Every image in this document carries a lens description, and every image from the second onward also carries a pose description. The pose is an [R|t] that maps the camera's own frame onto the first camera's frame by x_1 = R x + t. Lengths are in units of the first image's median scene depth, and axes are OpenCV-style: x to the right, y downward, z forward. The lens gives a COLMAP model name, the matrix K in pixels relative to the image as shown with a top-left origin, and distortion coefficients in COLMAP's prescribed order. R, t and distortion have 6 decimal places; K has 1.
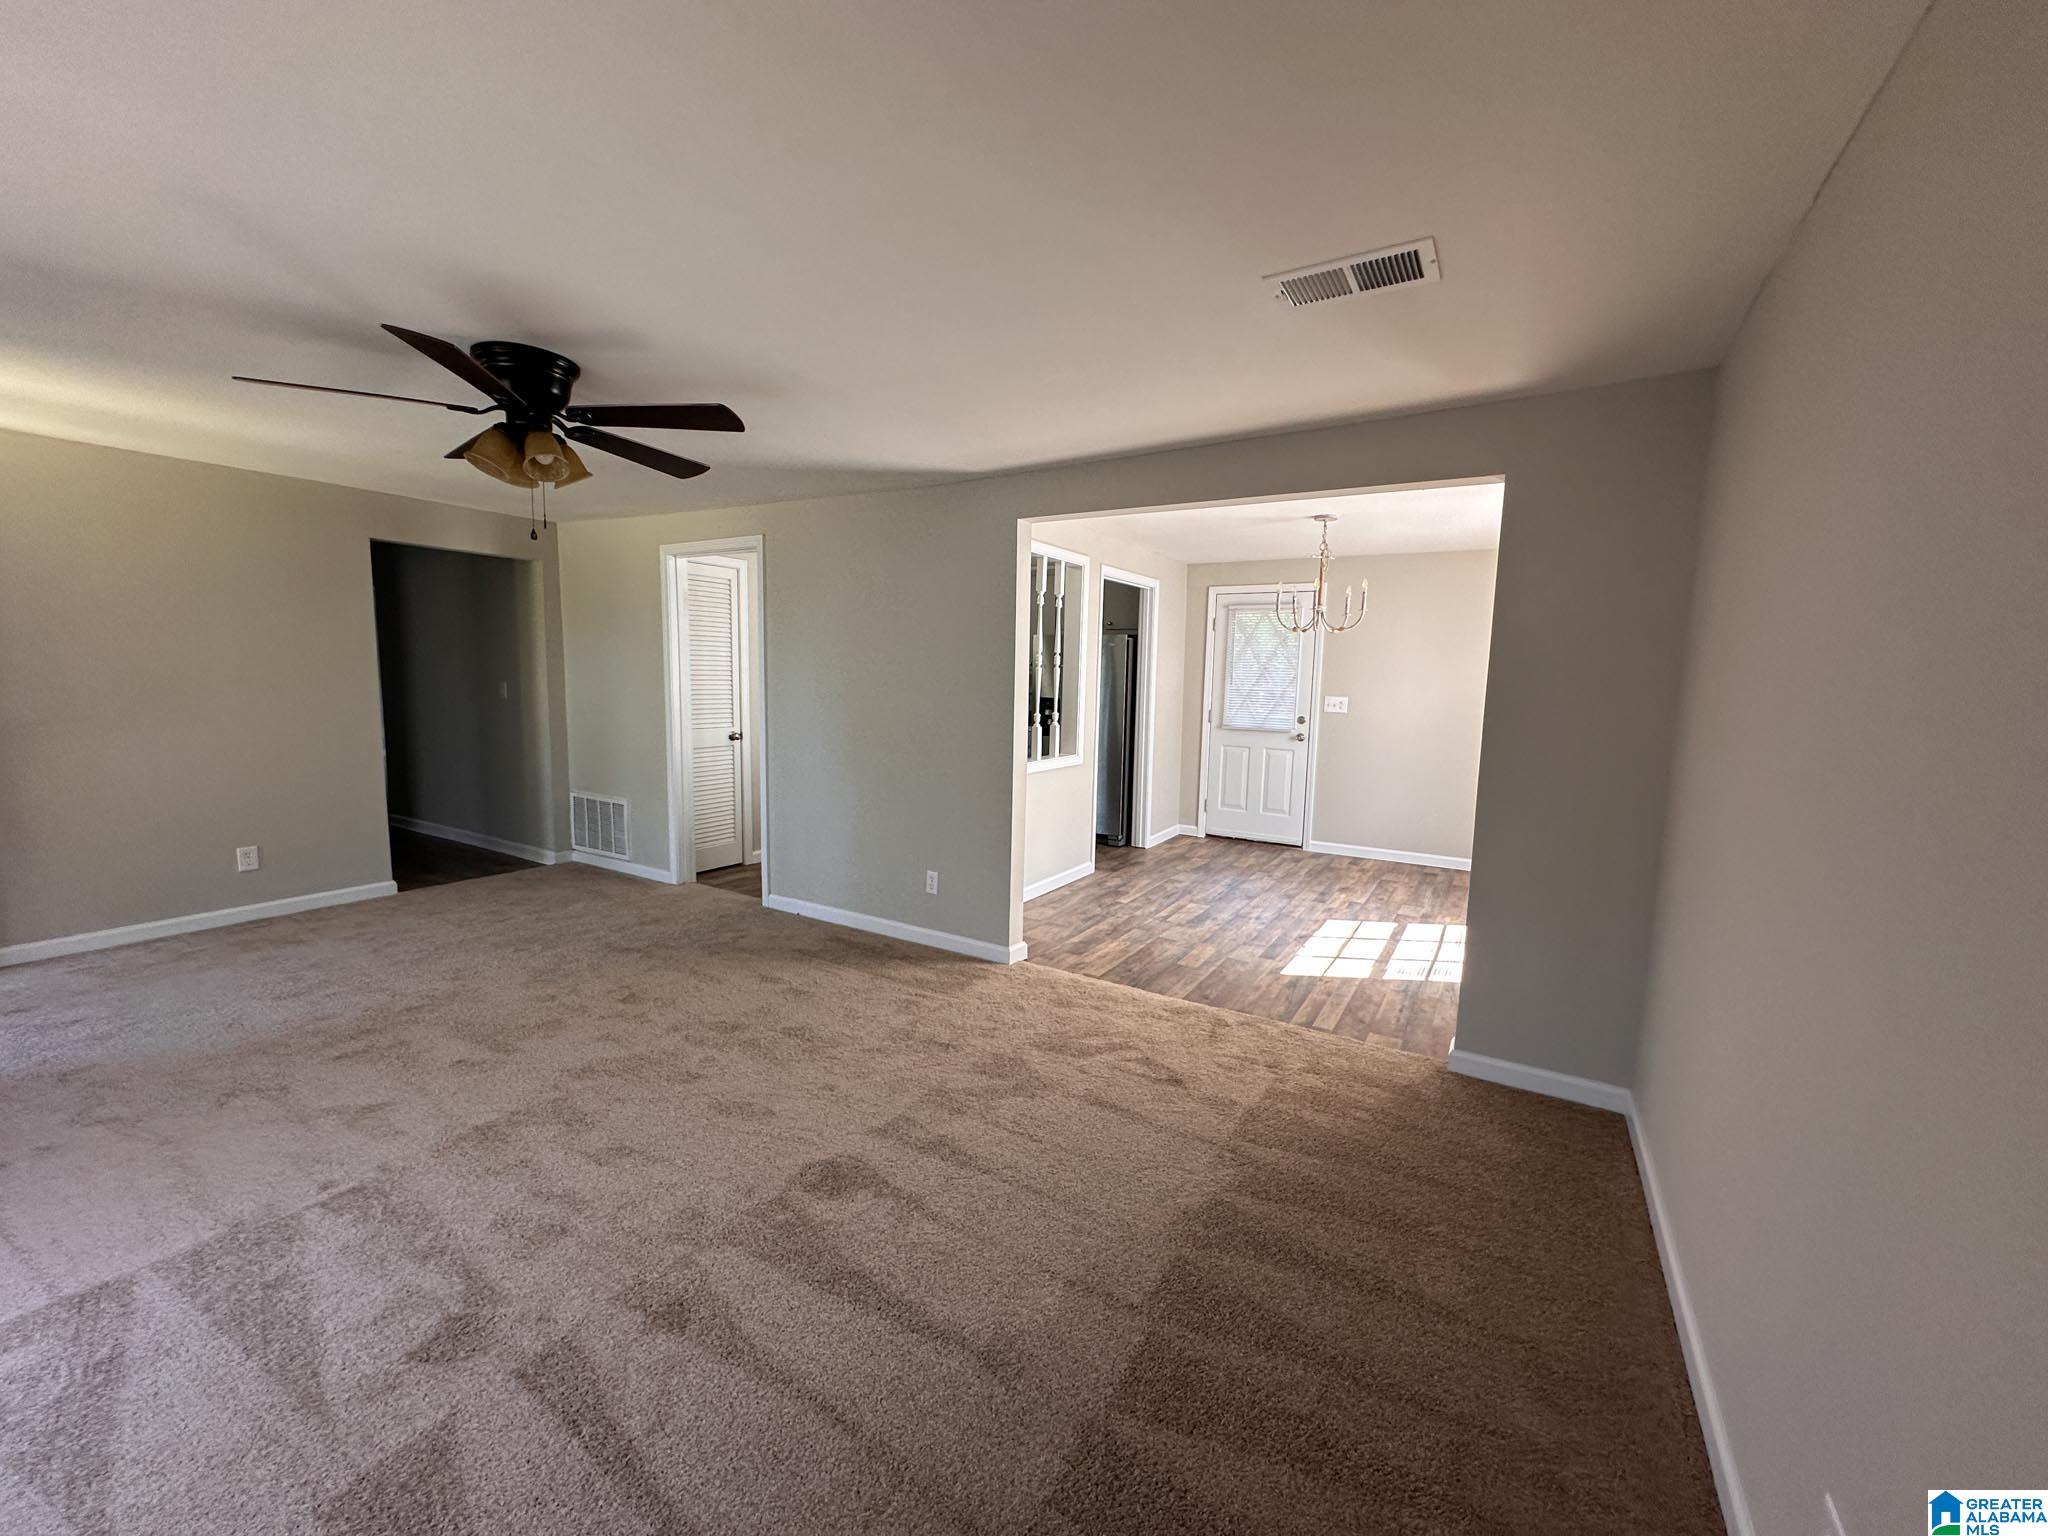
lens RADIAL K [[818.0, 0, 1021.1], [0, 818.0, 771.4], [0, 0, 1]] dist [-0.003121, 0.001266]
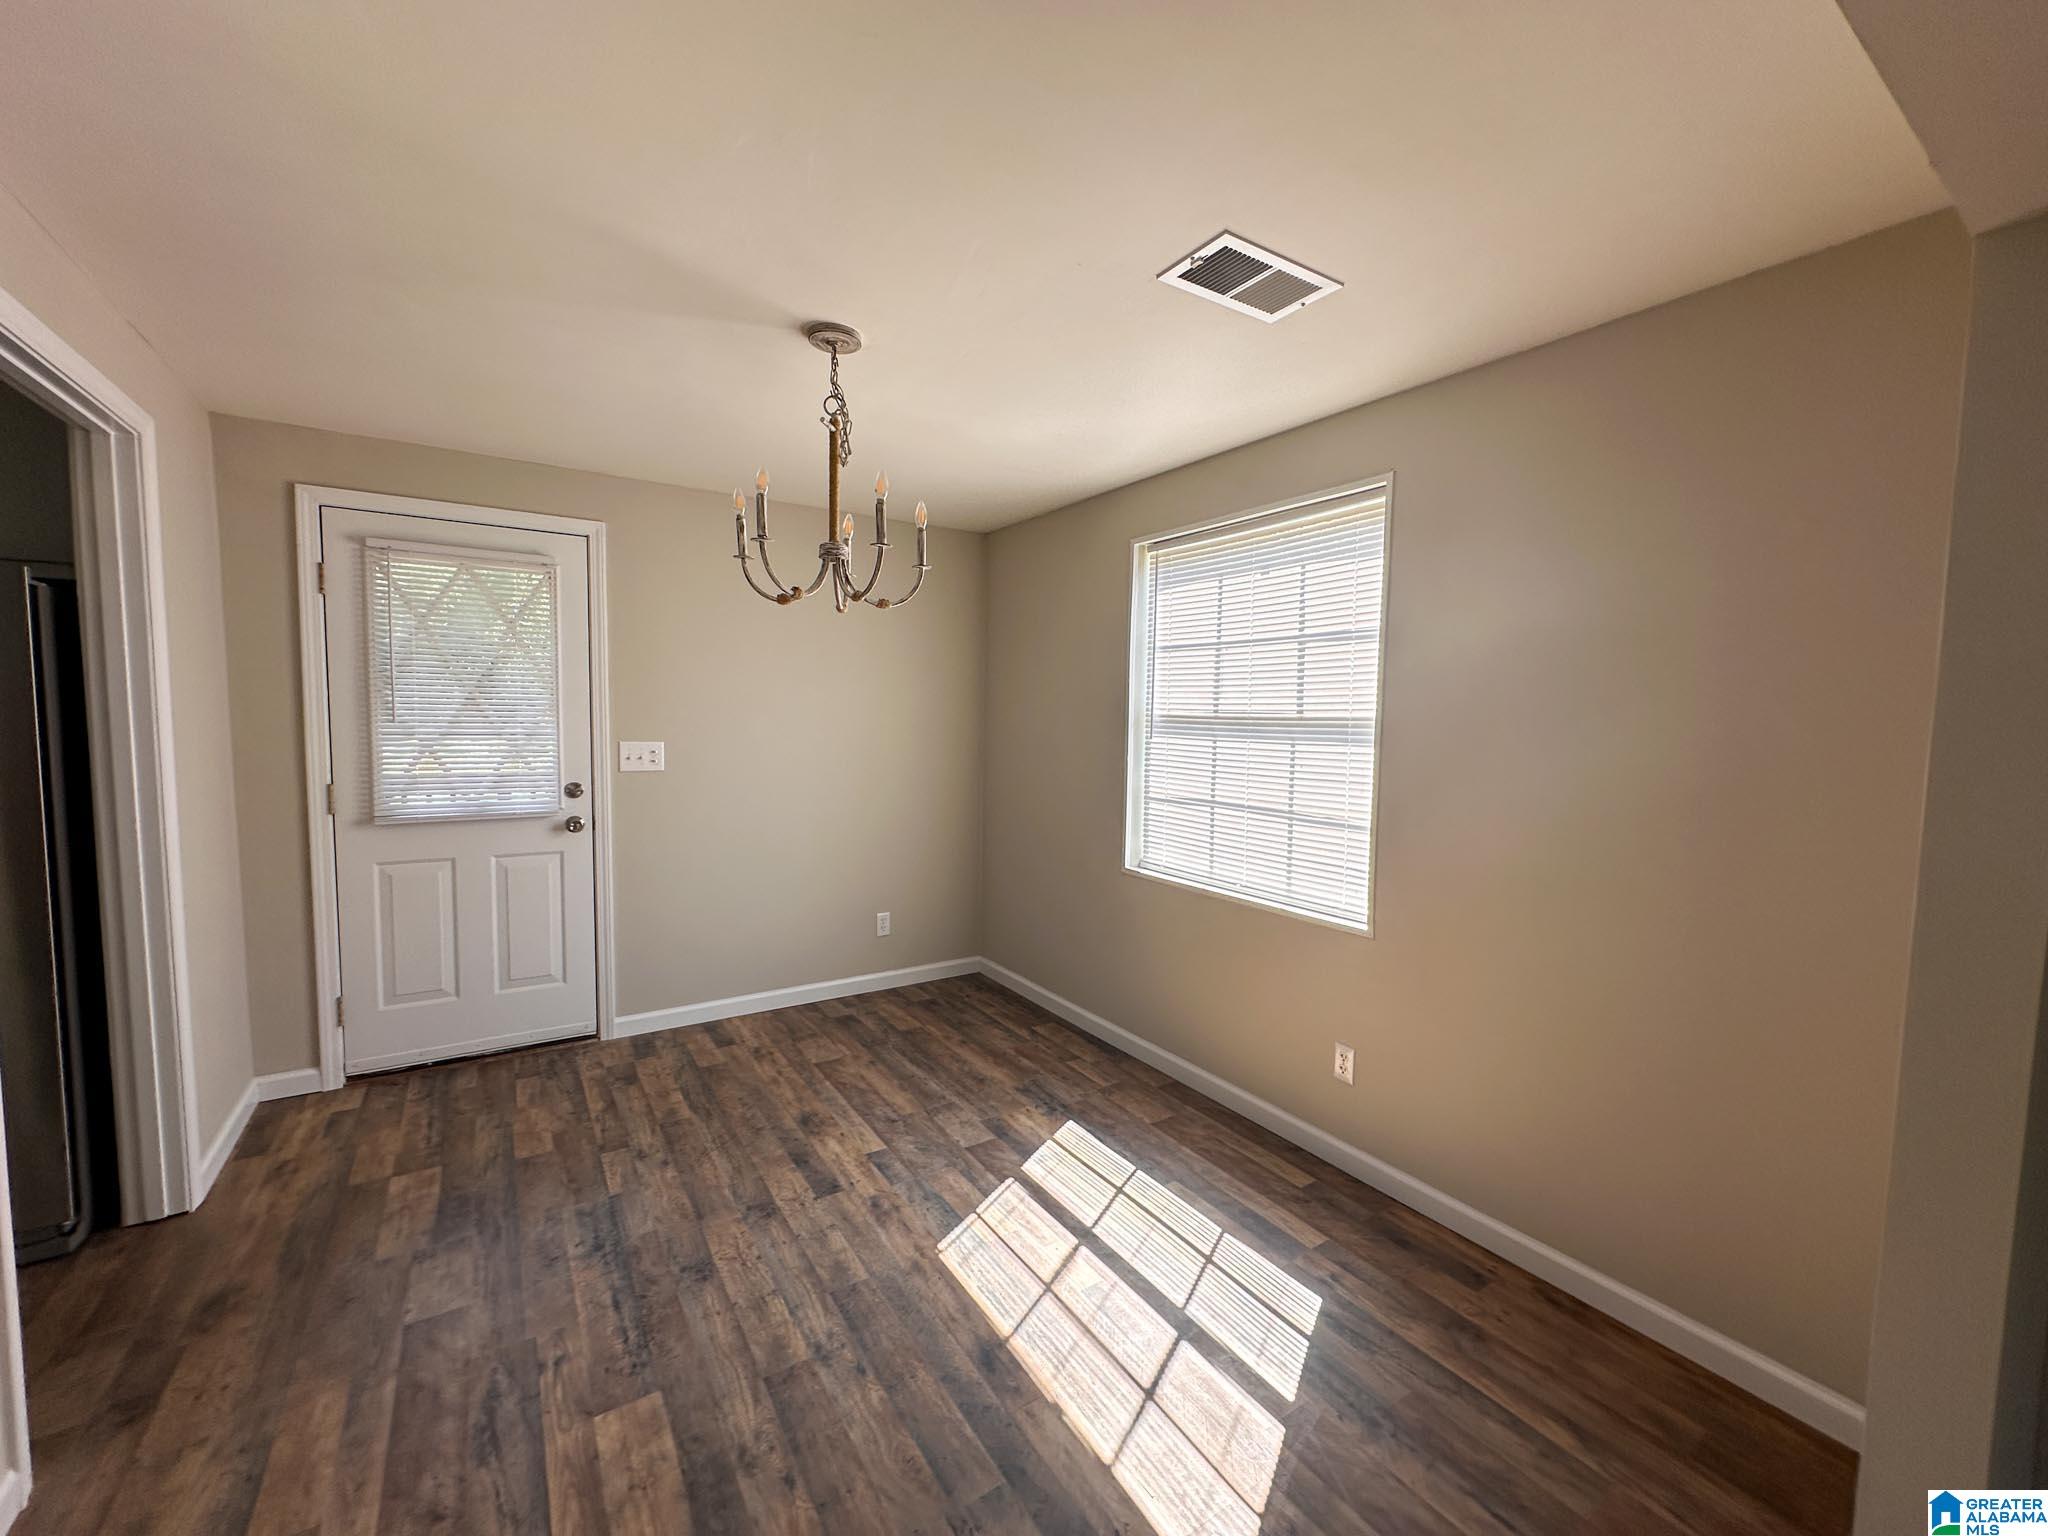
lens RADIAL K [[818.0, 0, 1024.8], [0, 818.0, 771.0], [0, 0, 1]] dist [-0.003121, 0.001266]
pose [[0.426627, -0.078198, 0.901041, 0.011632], [0.099693, 0.994250, 0.039085, -0.079683], [-0.898917, 0.073153, 0.431969, 0.639518]]
